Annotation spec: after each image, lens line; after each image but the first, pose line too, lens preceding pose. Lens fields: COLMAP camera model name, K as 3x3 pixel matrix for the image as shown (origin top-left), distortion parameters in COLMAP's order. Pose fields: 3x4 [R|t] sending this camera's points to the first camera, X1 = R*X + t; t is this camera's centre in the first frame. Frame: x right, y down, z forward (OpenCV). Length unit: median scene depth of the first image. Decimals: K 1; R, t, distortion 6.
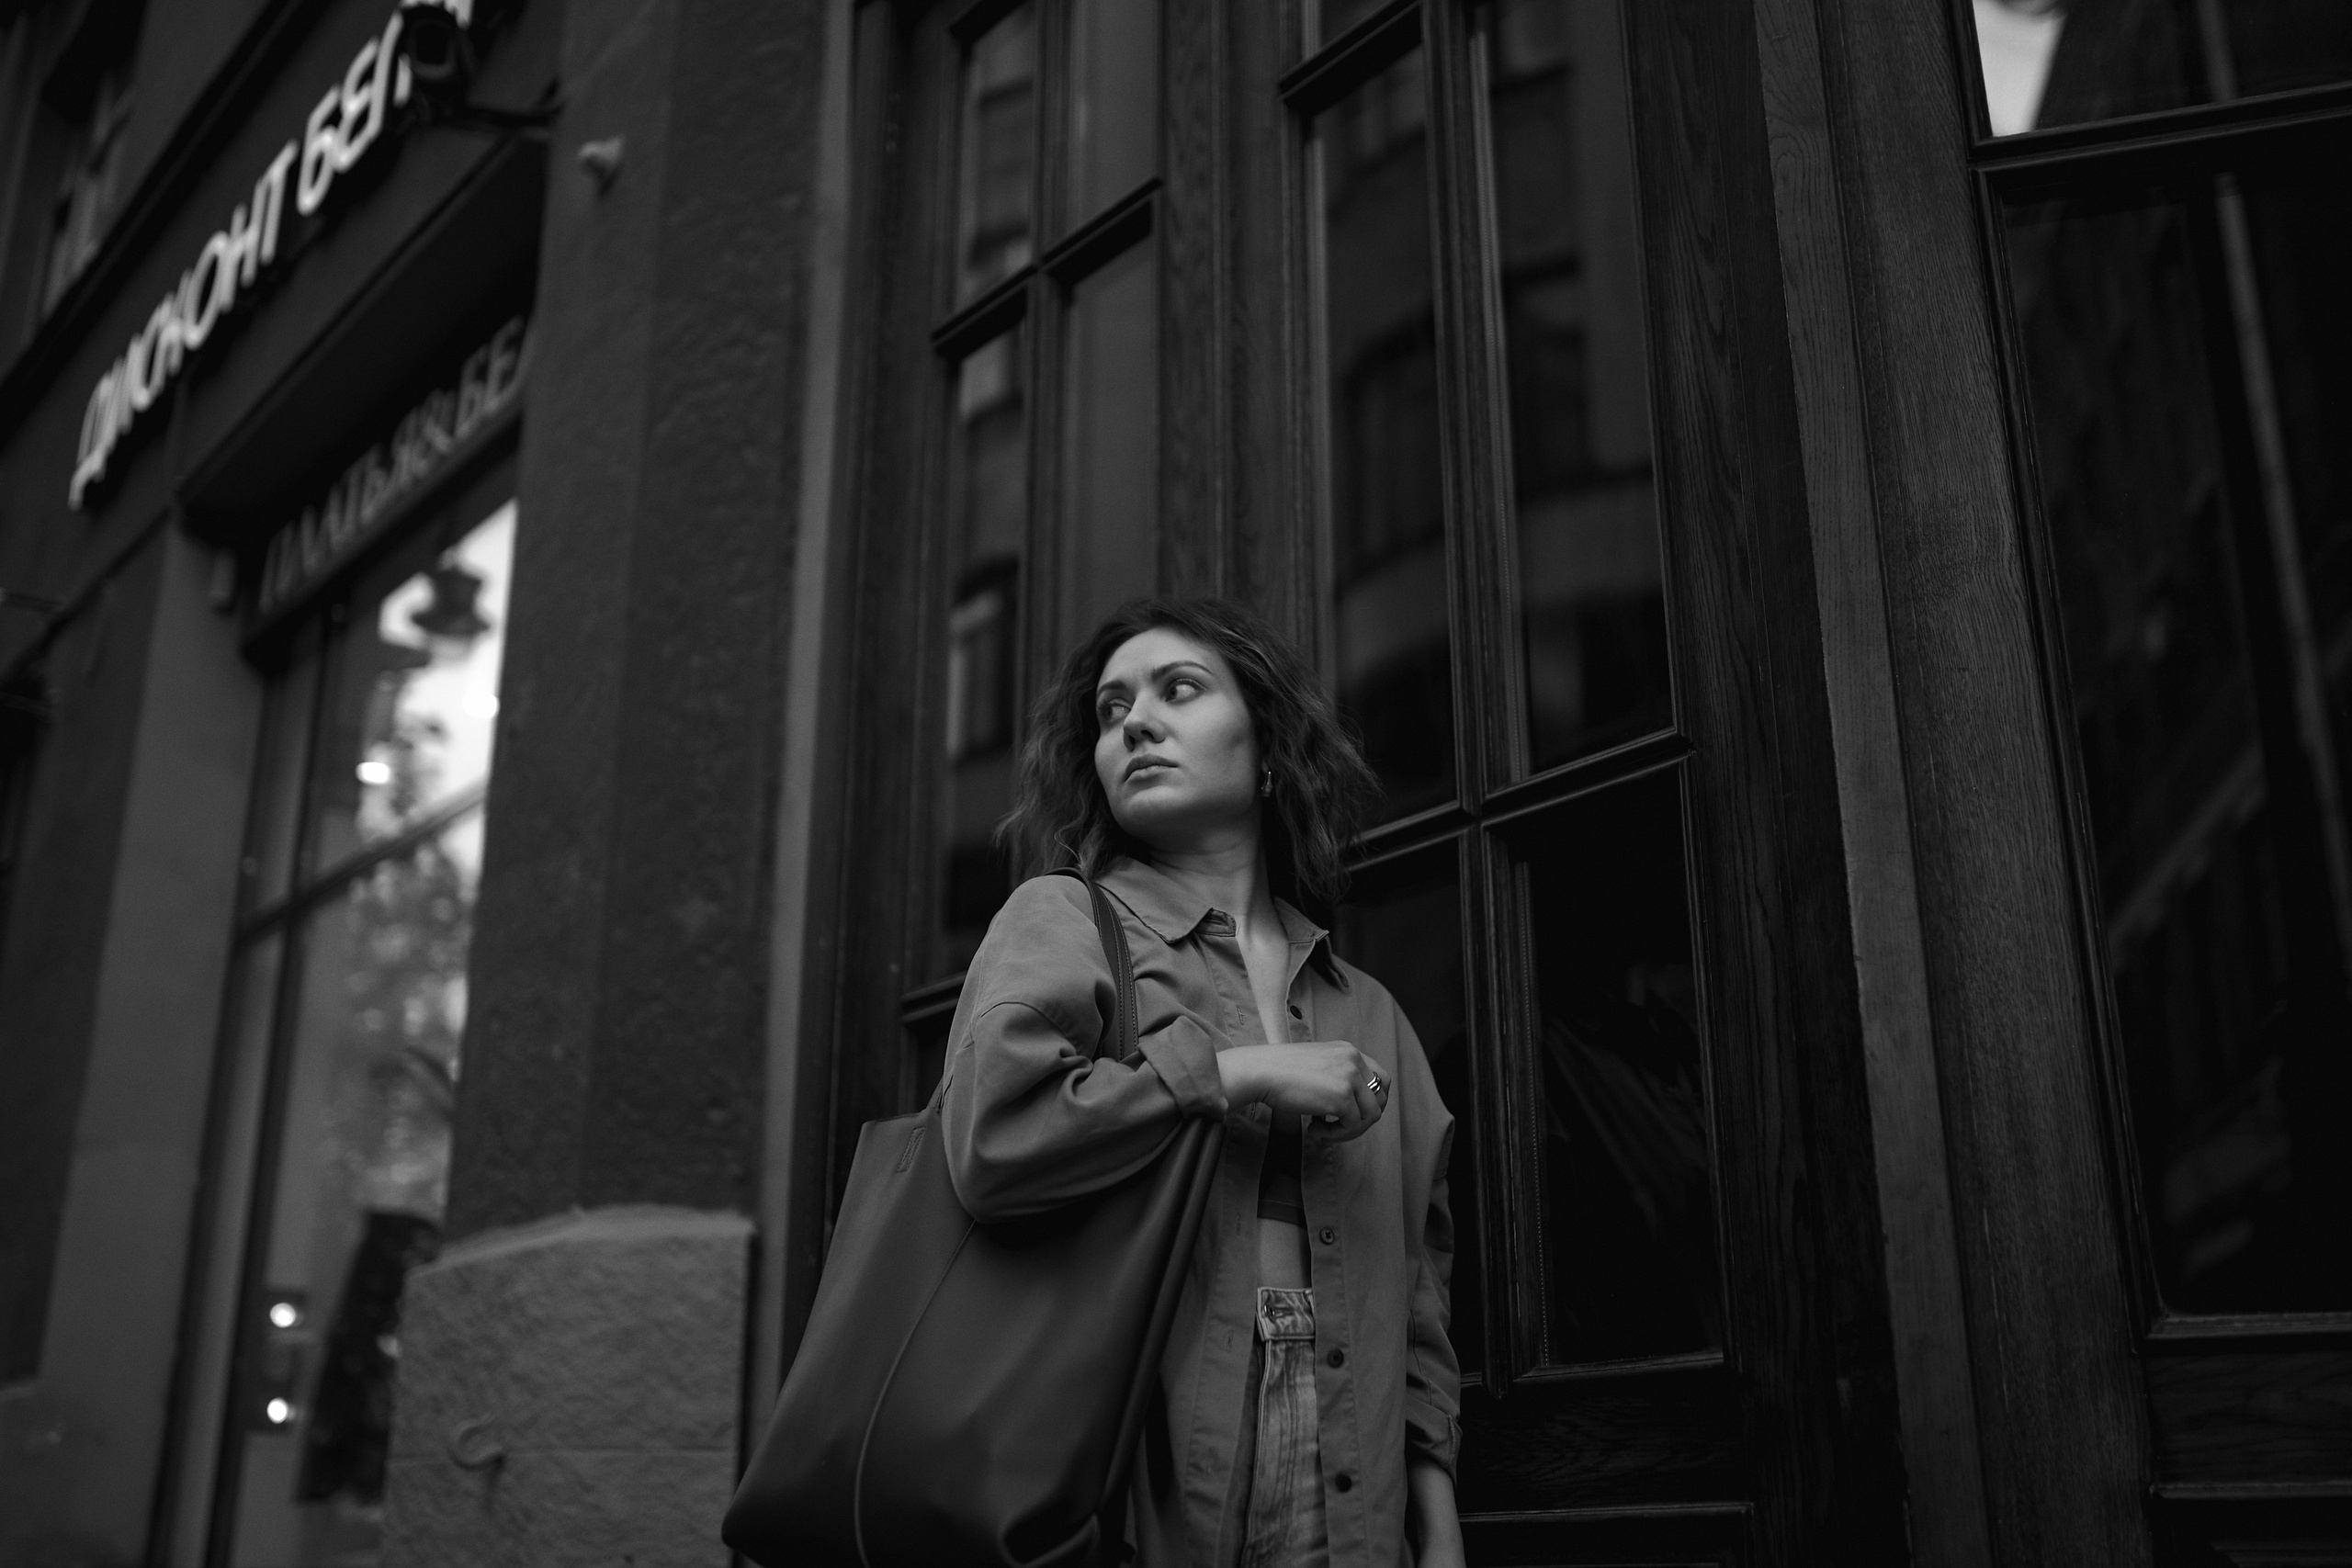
lens RADIAL K [[2282.4, 0, 1173.2], [0, 2282.4, 788.3], [0, 0, 1]] dist [-0.007055, 0.000000]
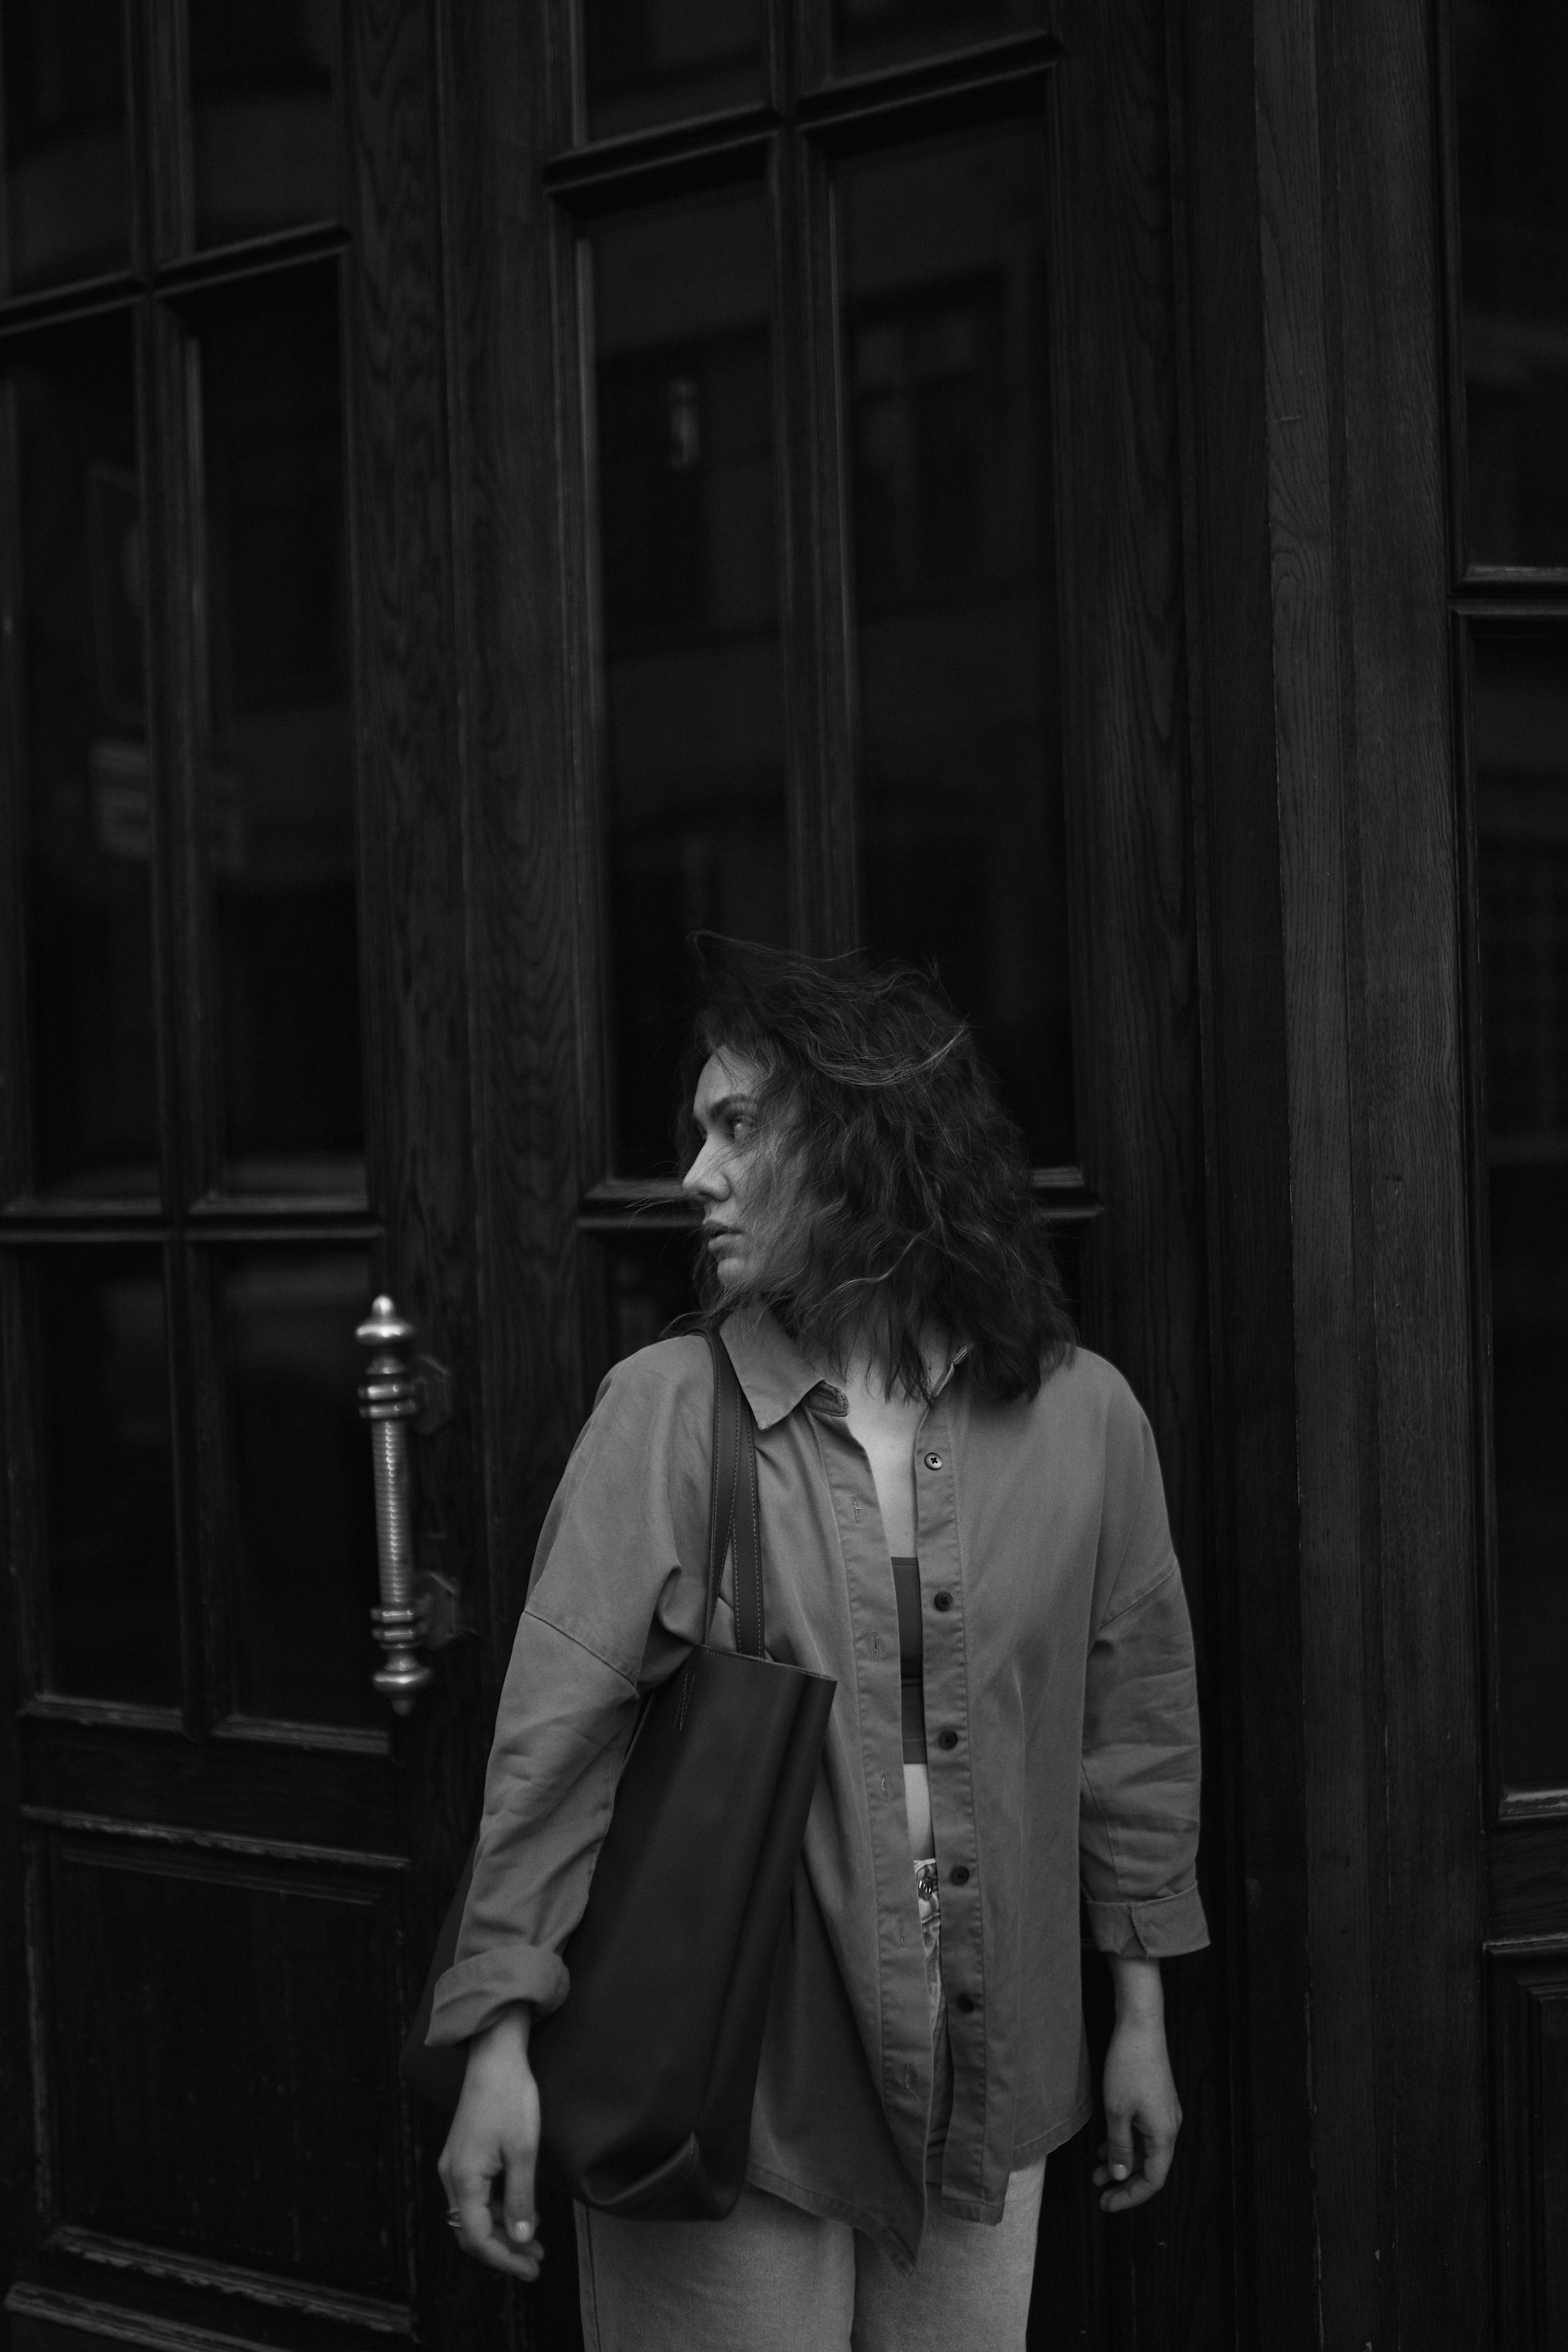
lens RADIAL K [[2282.7, 0, 783.6], [0, 2282.7, 1183.5], [0, 0, 1]] dist [-0.007055, 0.000000]
pose [[0.908699, -0.041191, 0.415414, -0.295592], [-0.104701, 0.940823, 0.322318, -0.323882], [-0.404108, -0.336385, 0.850613, 0.240496]]
